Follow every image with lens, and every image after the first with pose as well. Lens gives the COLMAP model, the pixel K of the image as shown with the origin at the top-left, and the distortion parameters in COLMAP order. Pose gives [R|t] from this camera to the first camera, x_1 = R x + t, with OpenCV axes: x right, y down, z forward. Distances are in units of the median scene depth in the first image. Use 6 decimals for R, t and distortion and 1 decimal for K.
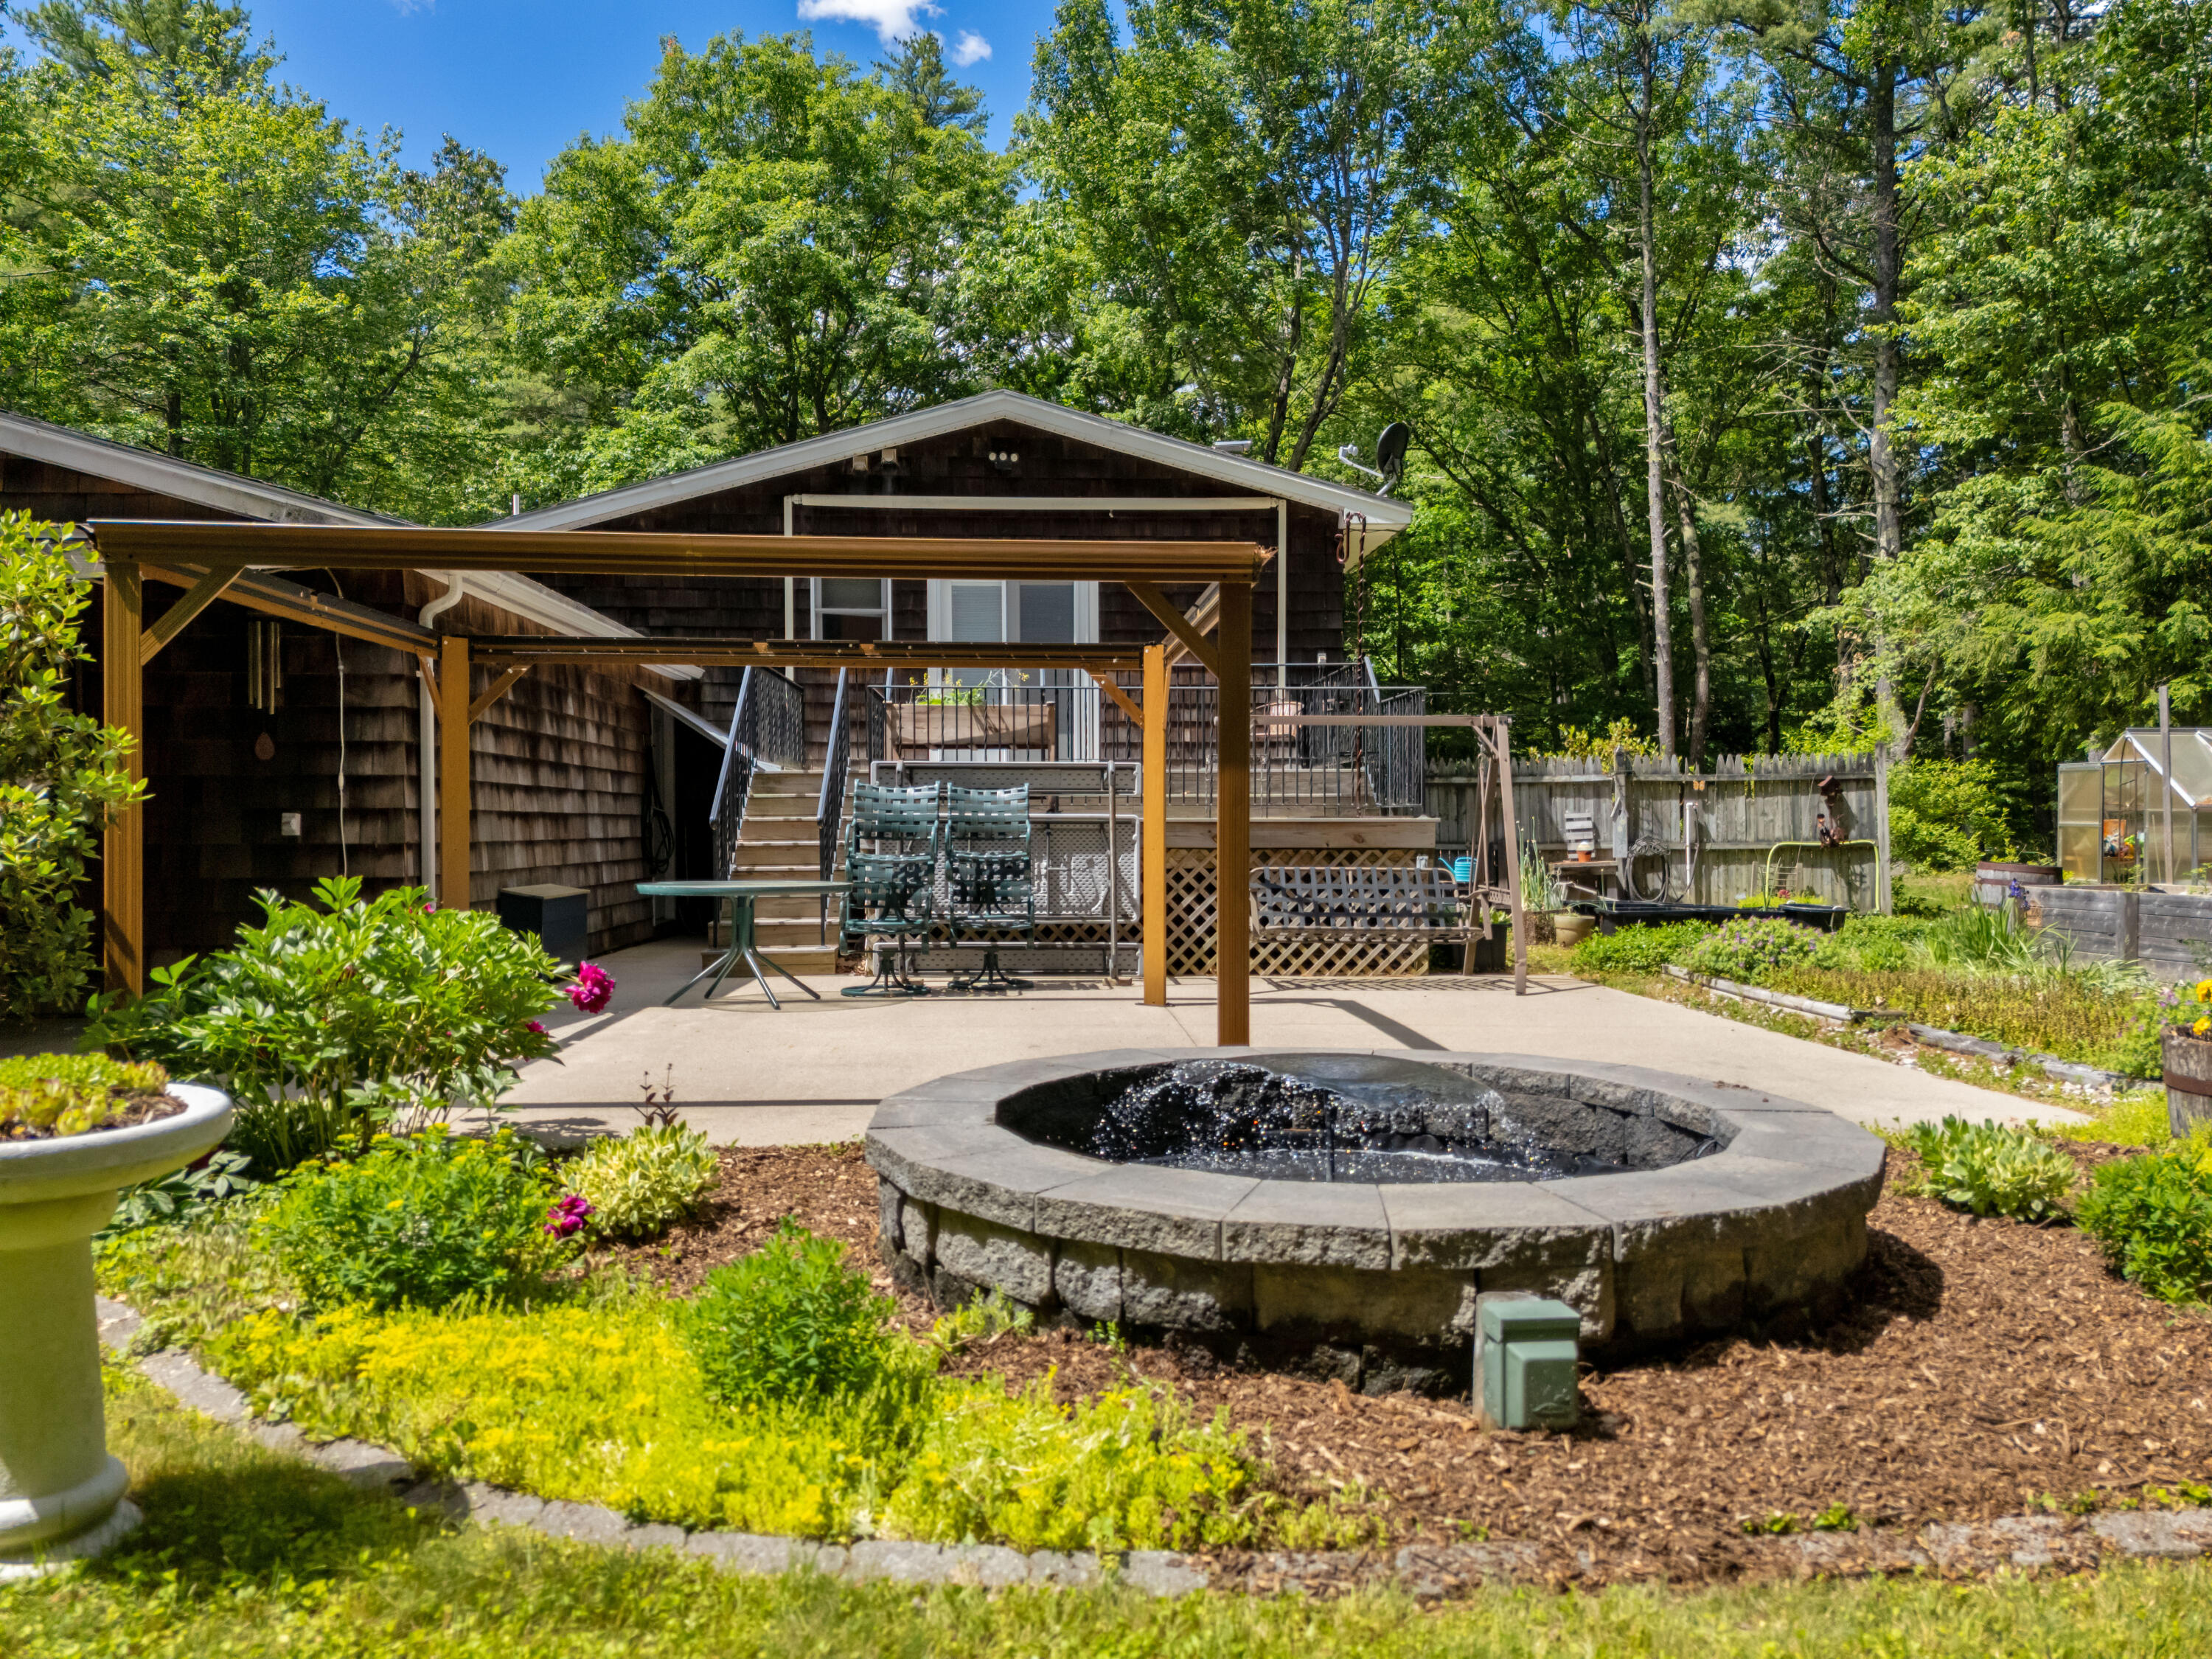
lens RADIAL K [[1572.0, 0, 1098.0], [0, 1572.0, 825.0], [0, 0, 1]] dist [0.000695, -0.007071]
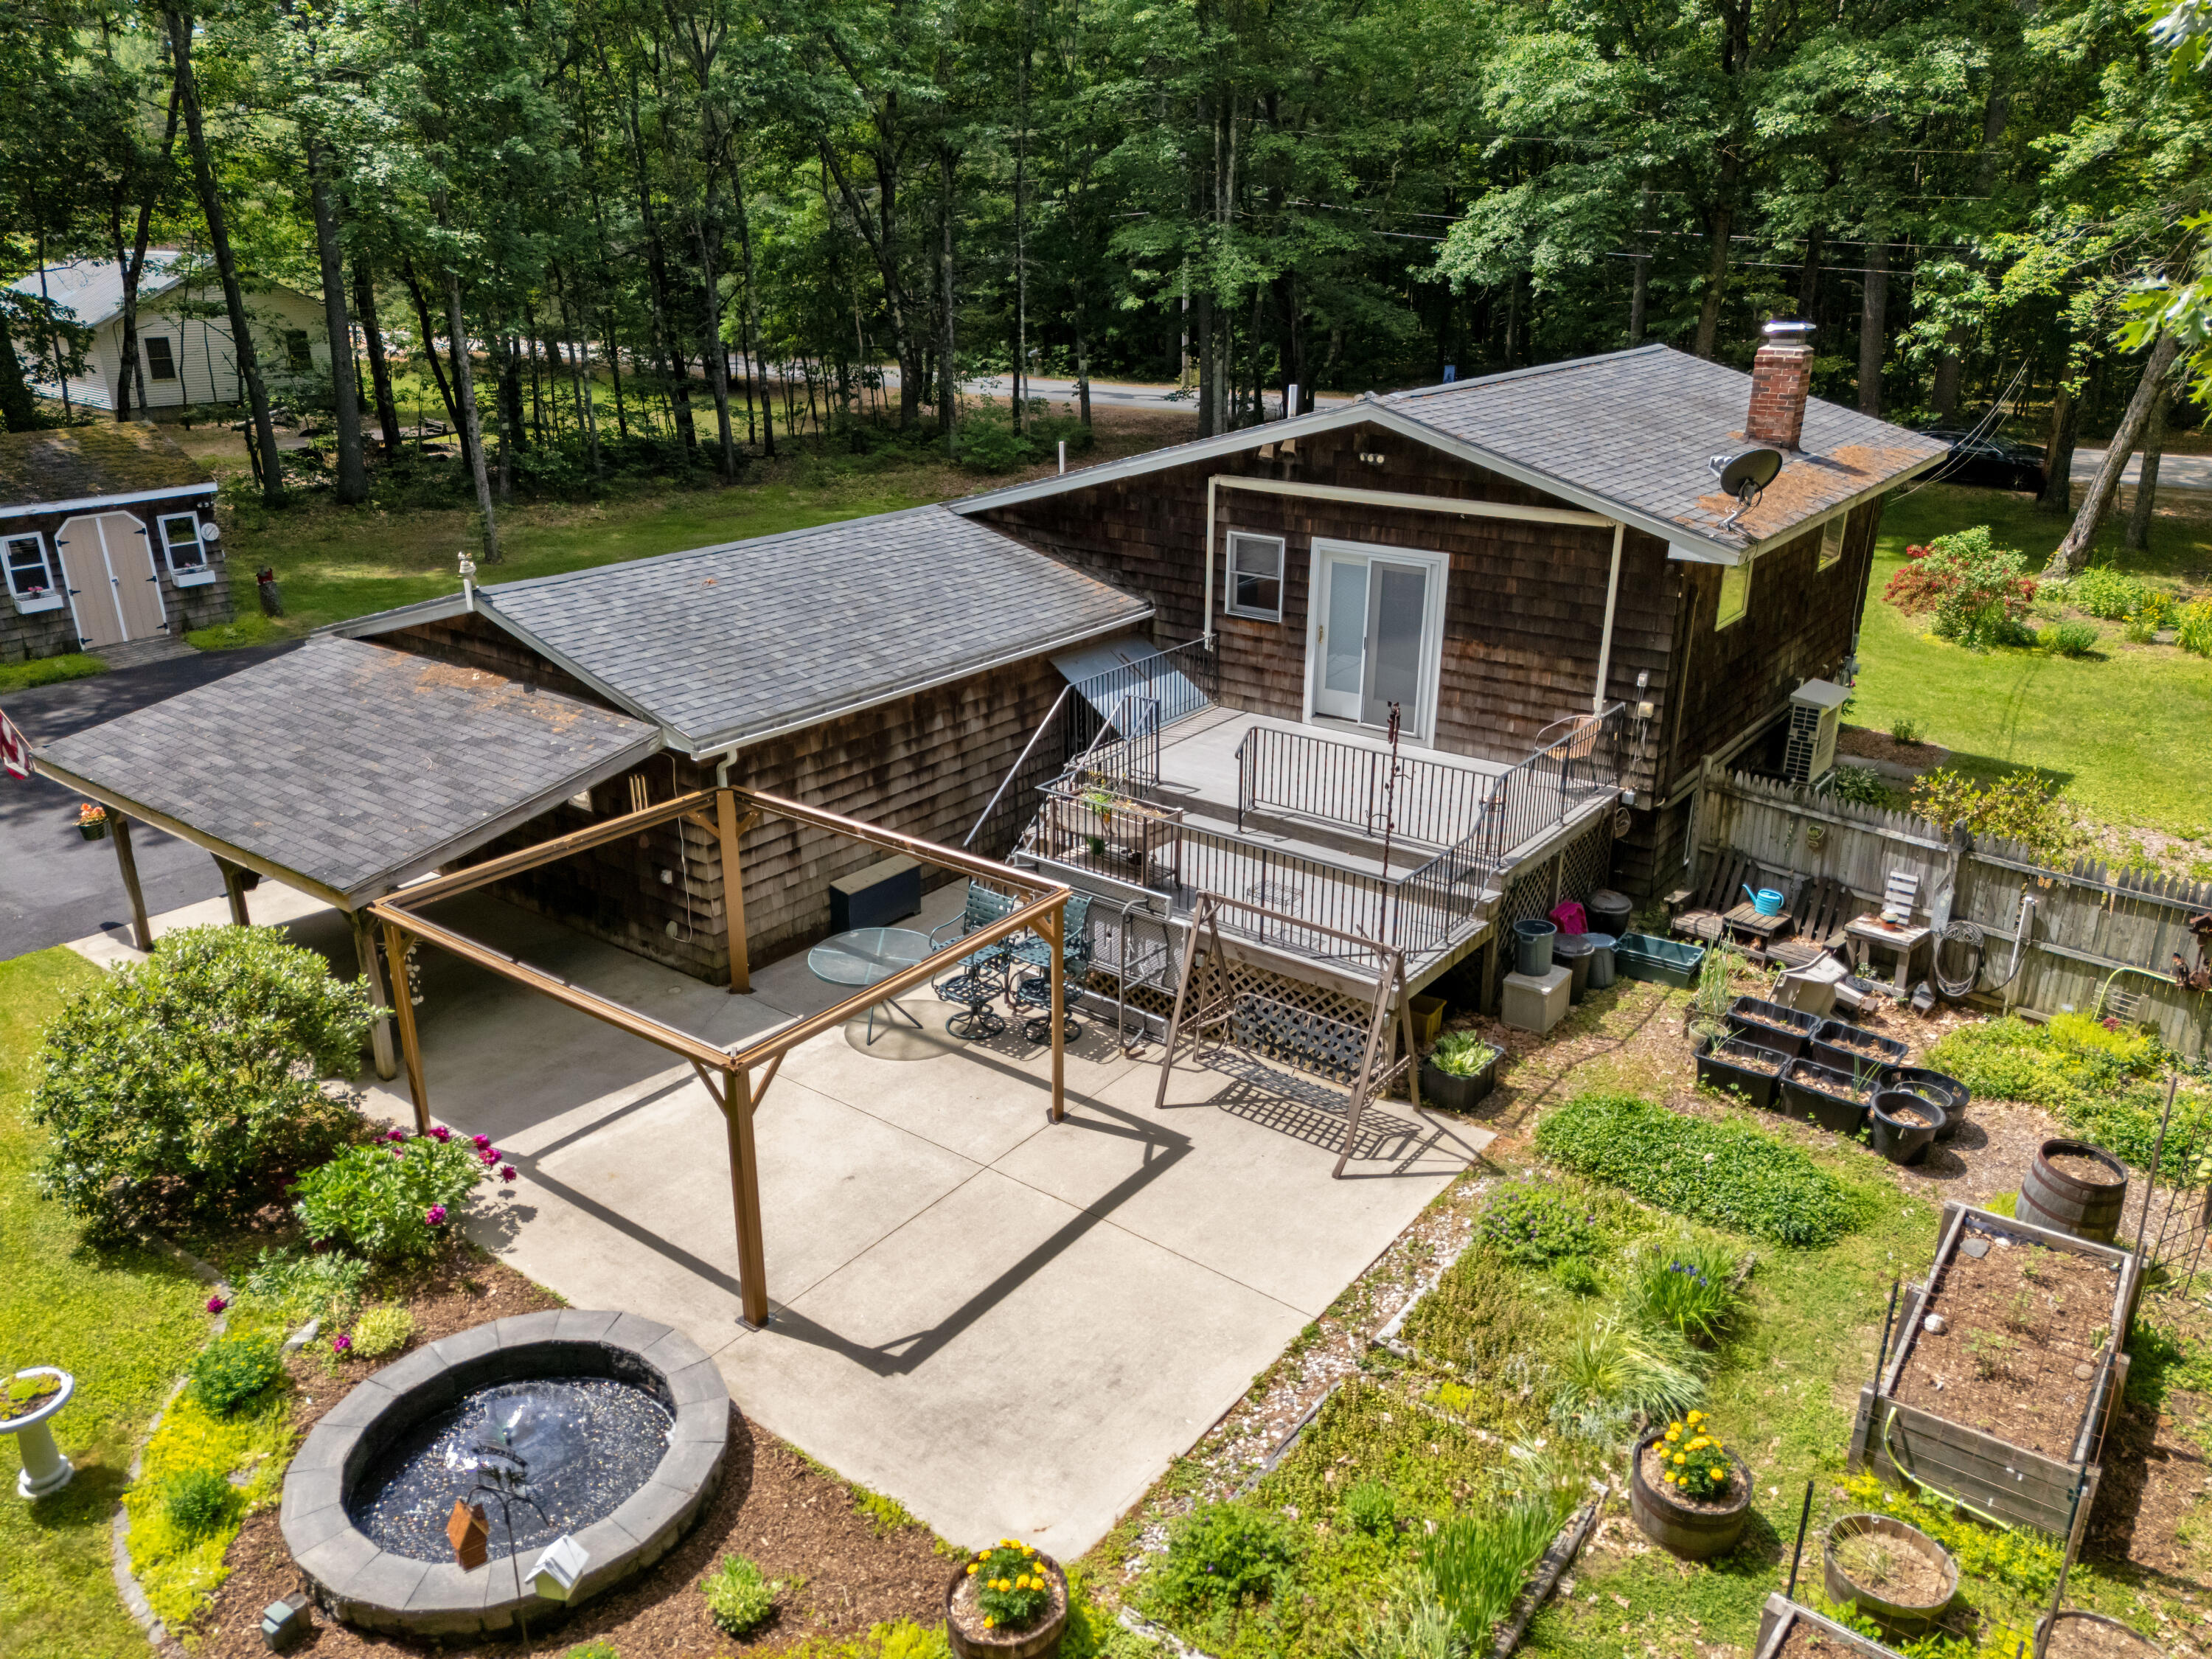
lens RADIAL K [[1580.4, 0, 1109.1], [0, 1580.4, 840.3], [0, 0, 1]] dist [0.045782, -0.005128]
pose [[0.759369, 0.235181, -0.606670, 0.410225], [-0.002094, 0.933270, 0.359169, -0.291539], [0.650657, -0.271471, 0.709189, 0.012970]]
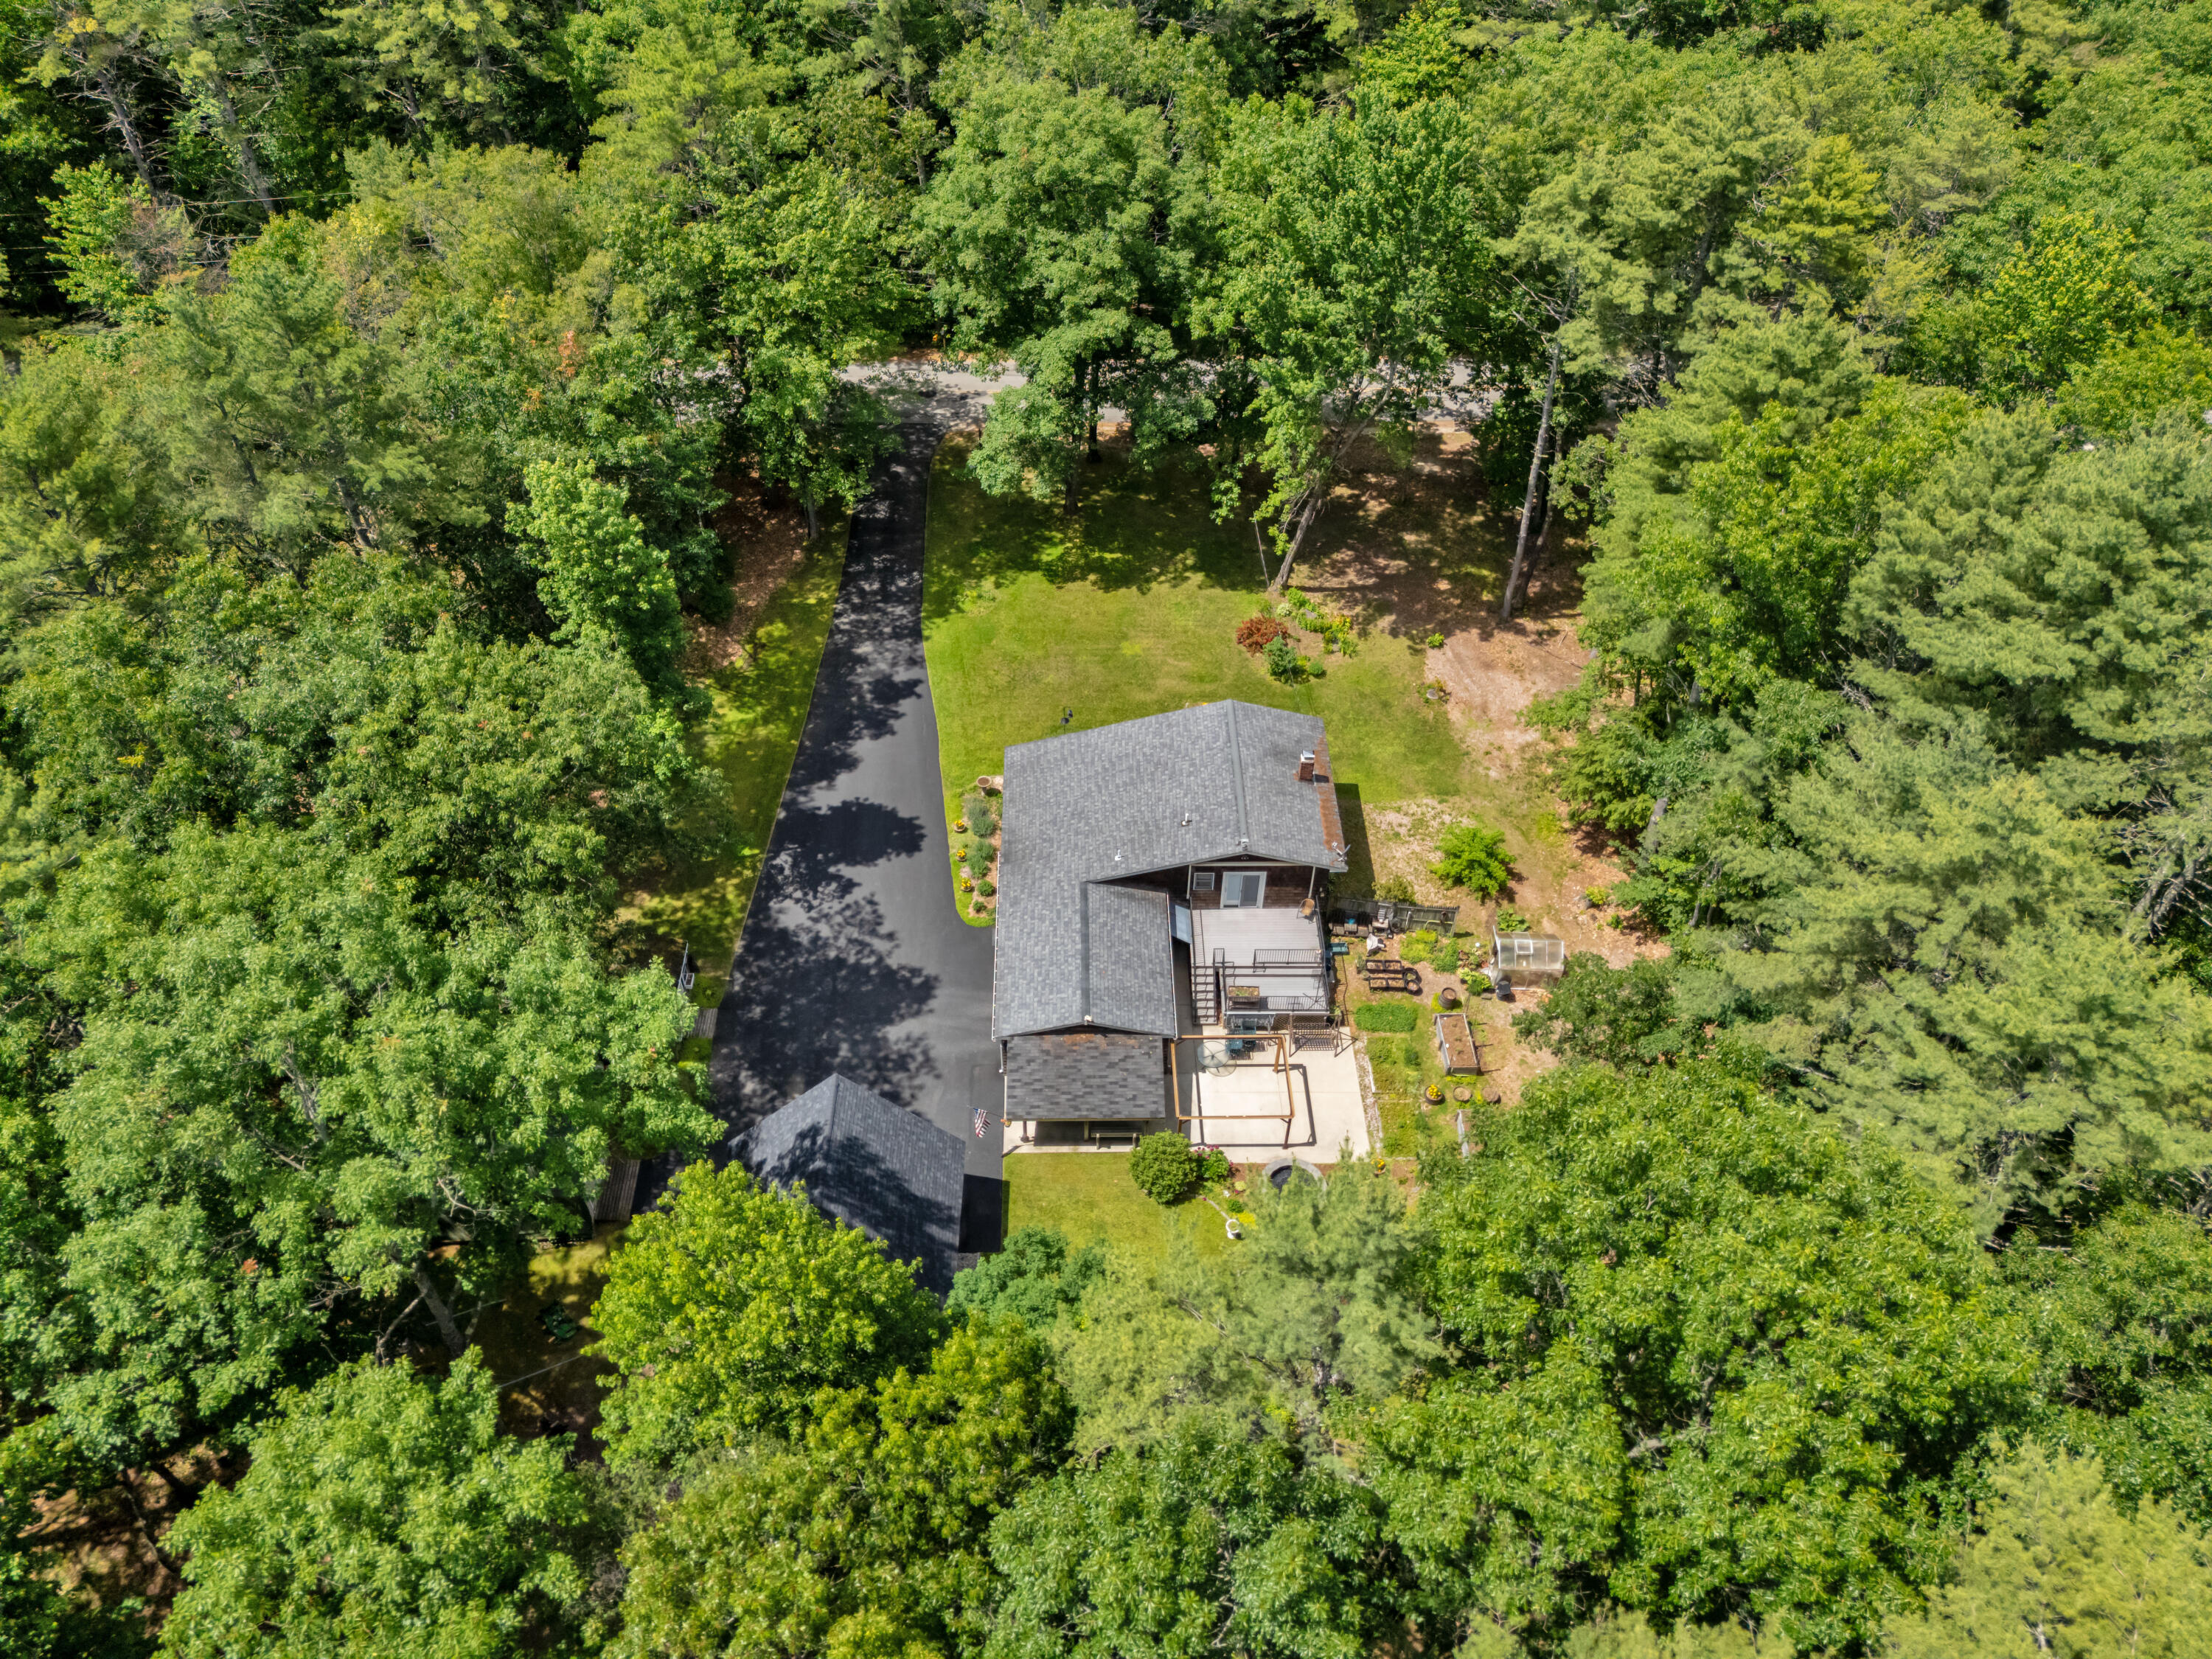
lens RADIAL K [[1580.4, 0, 1109.1], [0, 1580.4, 840.3], [0, 0, 1]] dist [0.045782, -0.005128]
pose [[0.999307, 0.036454, -0.007516, -0.276018], [-0.019795, 0.691527, 0.722079, -2.329909], [0.031521, -0.721430, 0.691770, -1.274604]]
